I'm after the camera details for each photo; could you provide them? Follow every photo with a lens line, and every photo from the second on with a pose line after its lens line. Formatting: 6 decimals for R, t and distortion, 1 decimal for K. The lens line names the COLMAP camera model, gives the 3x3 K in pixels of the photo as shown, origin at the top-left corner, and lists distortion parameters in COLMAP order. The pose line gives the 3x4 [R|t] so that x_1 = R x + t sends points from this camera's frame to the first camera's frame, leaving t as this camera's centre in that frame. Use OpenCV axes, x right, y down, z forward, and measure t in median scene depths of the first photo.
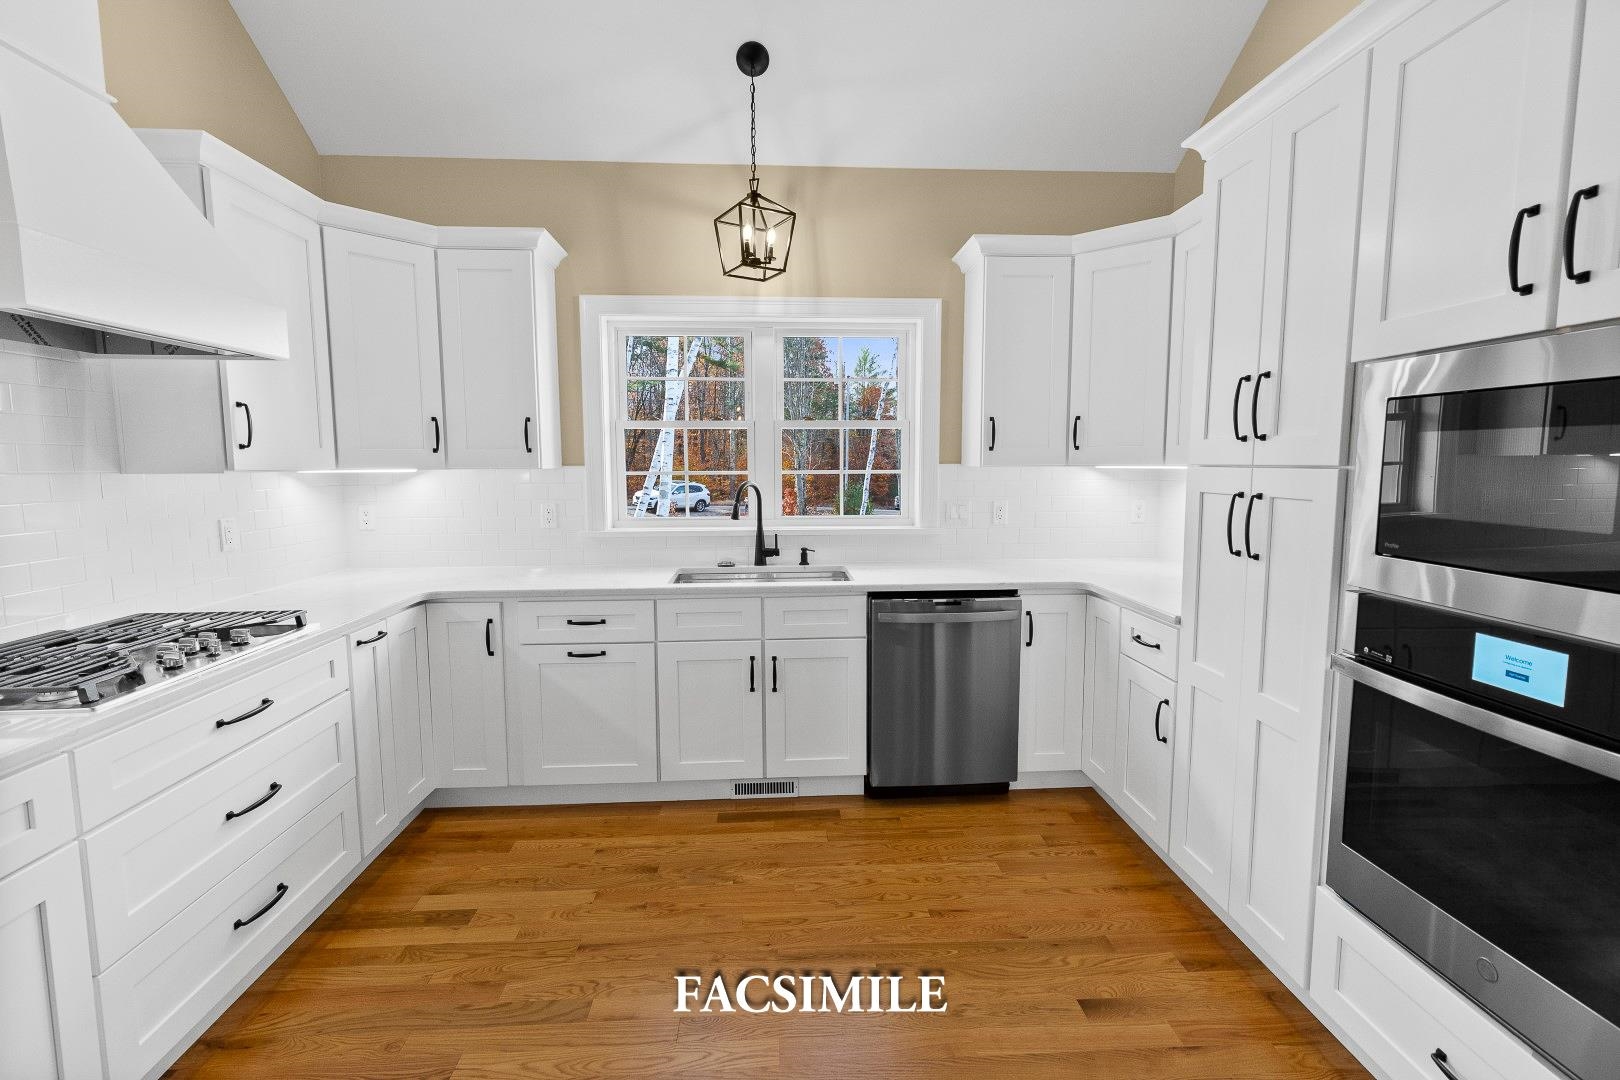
lens RADIAL K [[735.6, 0, 813.4], [0, 735.6, 535.1], [0, 0, 1]] dist [0.005617, 0.000213]
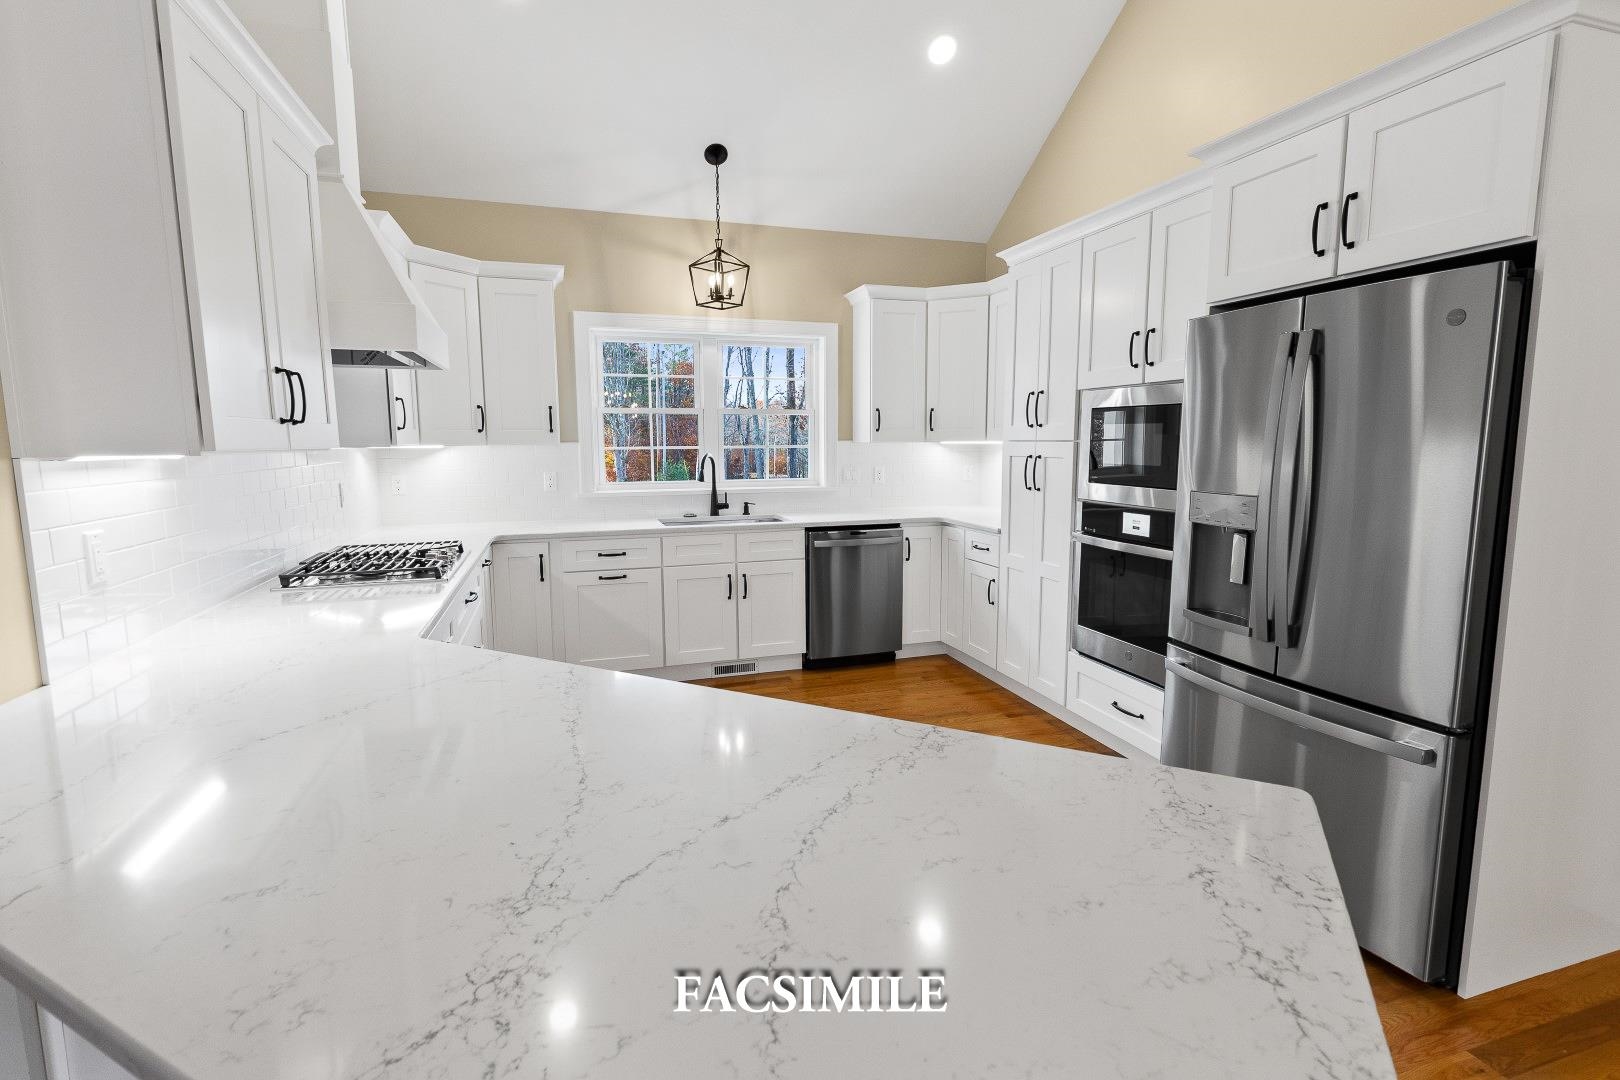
lens RADIAL K [[759.3, 0, 819.2], [0, 759.3, 535.7], [0, 0, 1]] dist [0.021486, -0.008817]
pose [[0.967282, -0.033414, 0.251495, -0.285122], [0.027142, 0.999229, 0.028368, 0.051461], [-0.252249, -0.020613, 0.967443, -0.486651]]
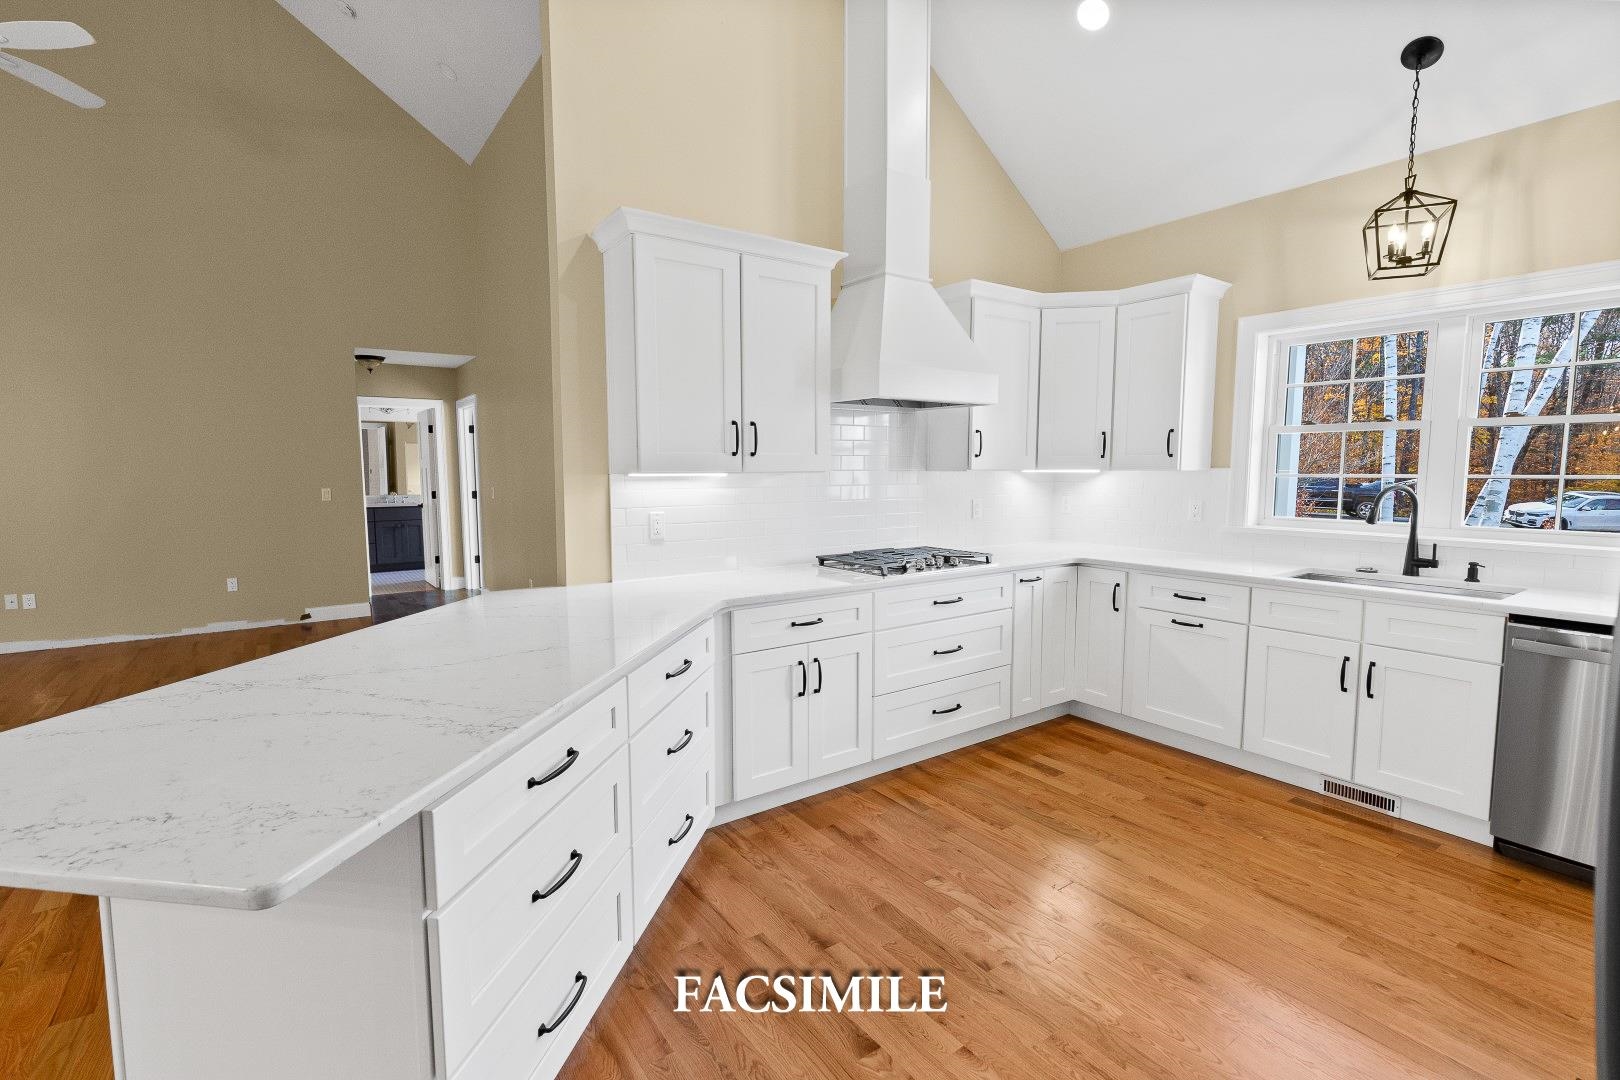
lens RADIAL K [[740.2, 0, 810.0], [0, 740.2, 540.0], [0, 0, 1]] dist [0.003082, -0.000401]
pose [[0.532226, 0.086885, -0.842132, 0.371024], [-0.086180, 0.995113, 0.048203, 0.019302], [0.842204, 0.046920, 0.537113, -0.181573]]
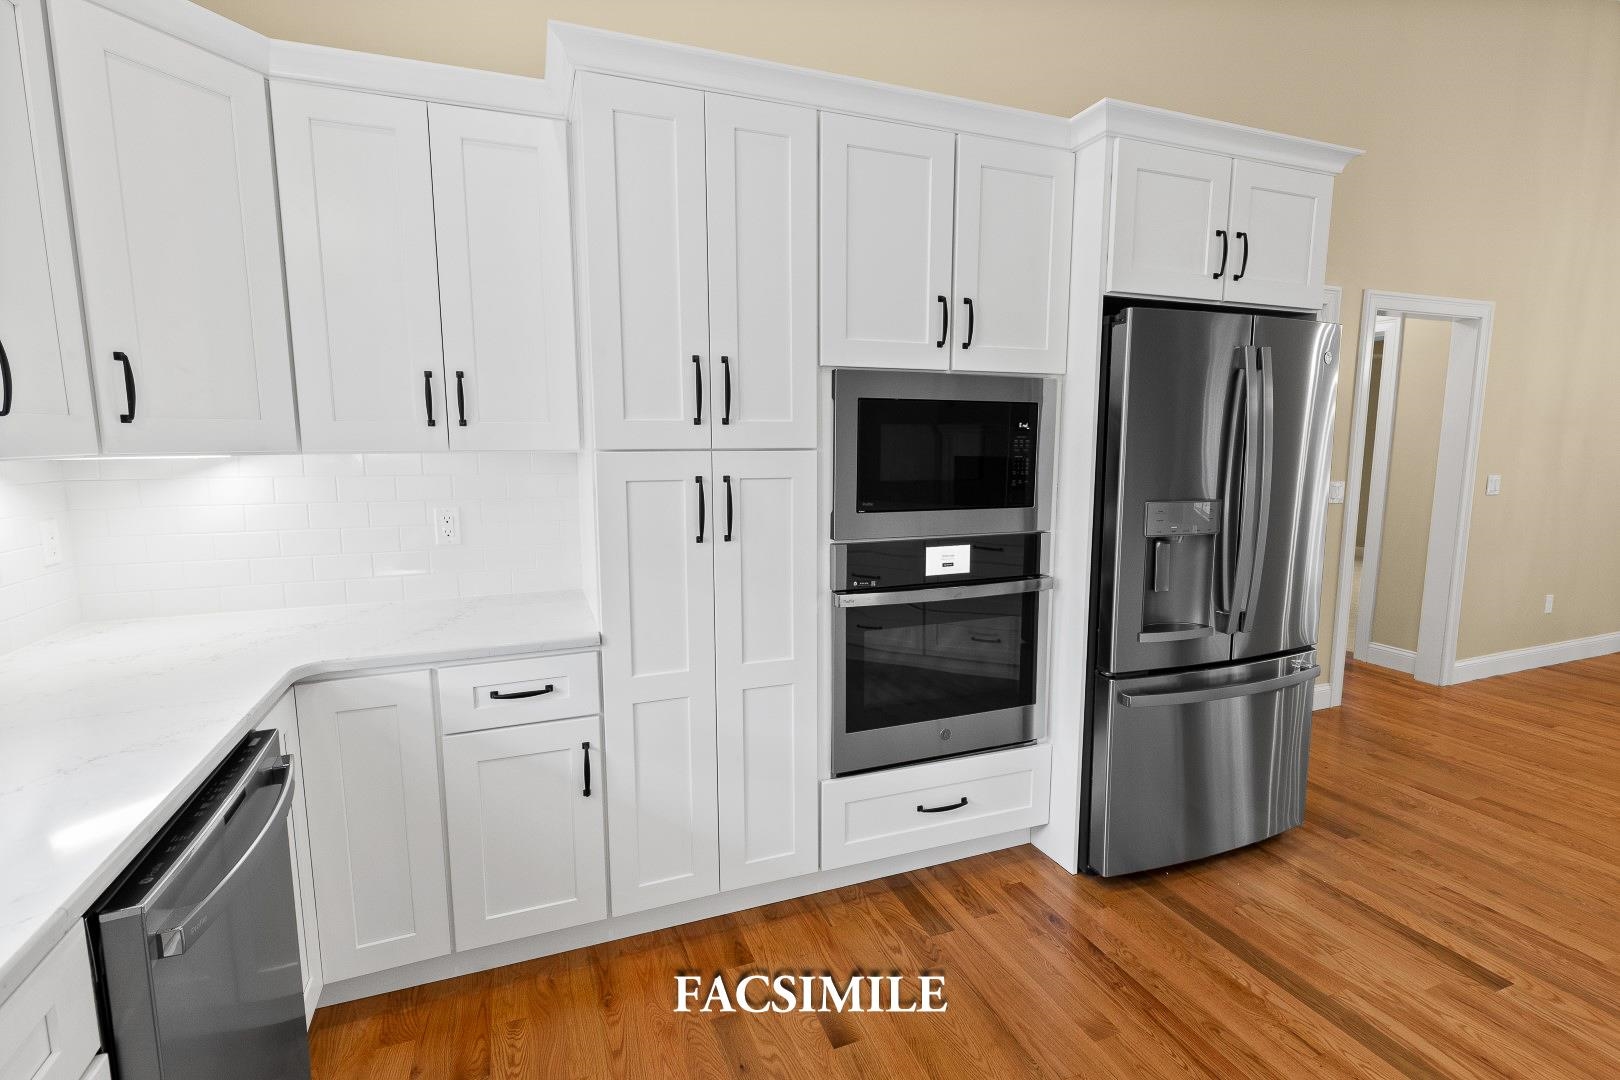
lens RADIAL K [[740.2, 0, 810.0], [0, 740.2, 540.0], [0, 0, 1]] dist [0.003082, -0.000401]
pose [[-0.304231, -0.119315, 0.945096, -0.269171], [0.100186, 0.982615, 0.156302, -0.077634], [-0.947315, 0.142238, -0.286988, 0.791729]]
